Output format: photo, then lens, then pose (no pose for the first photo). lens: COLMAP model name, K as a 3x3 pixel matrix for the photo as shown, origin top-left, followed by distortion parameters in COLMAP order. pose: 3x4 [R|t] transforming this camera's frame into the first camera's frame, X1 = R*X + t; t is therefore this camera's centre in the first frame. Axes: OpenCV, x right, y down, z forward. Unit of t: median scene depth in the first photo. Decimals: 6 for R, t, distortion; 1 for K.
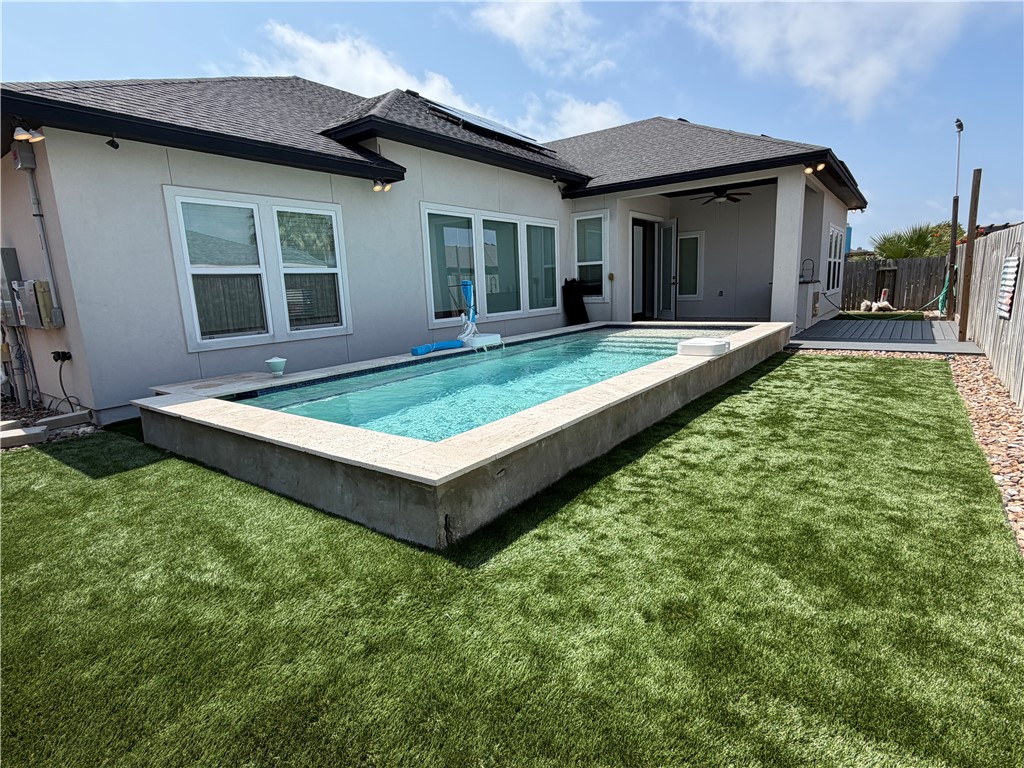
lens RADIAL K [[521.5, 0, 509.6], [0, 521.5, 381.4], [0, 0, 1]] dist [-0.004772, -0.001042]
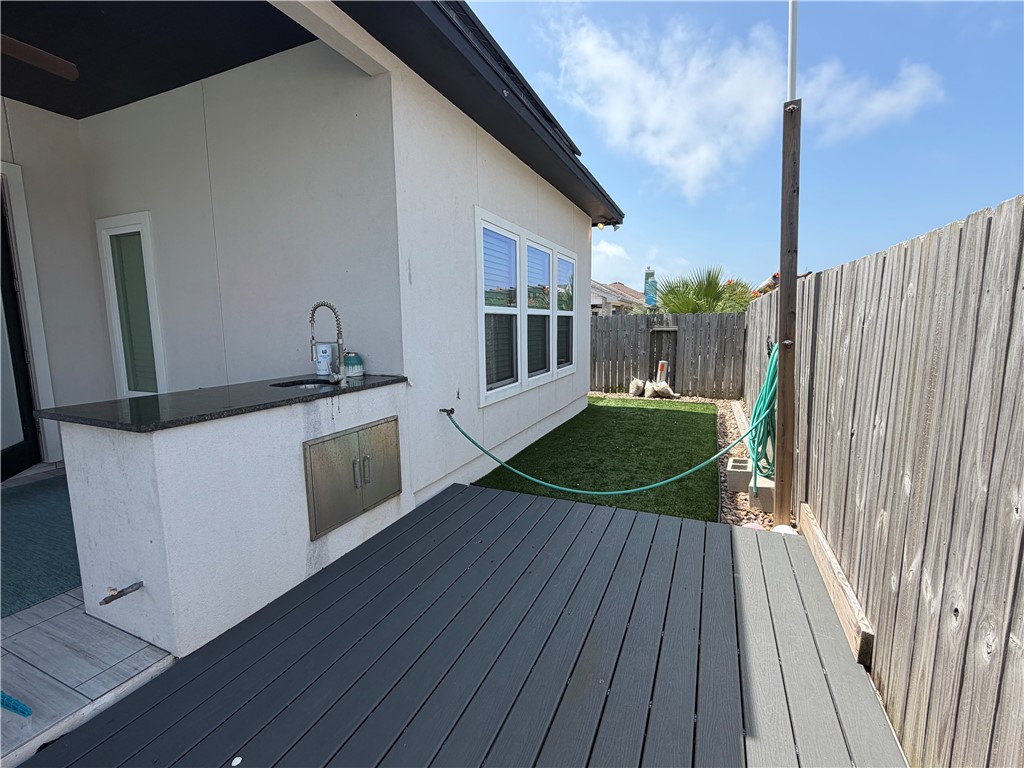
lens RADIAL K [[449.6, 0, 515.5], [0, 449.6, 383.5], [0, 0, 1]] dist [0.017367, 0.000143]
pose [[0.981041, 0.009663, 0.193558, 0.447345], [0.000917, 0.998514, -0.054493, -0.122172], [-0.193797, 0.053637, 0.979574, 0.512059]]
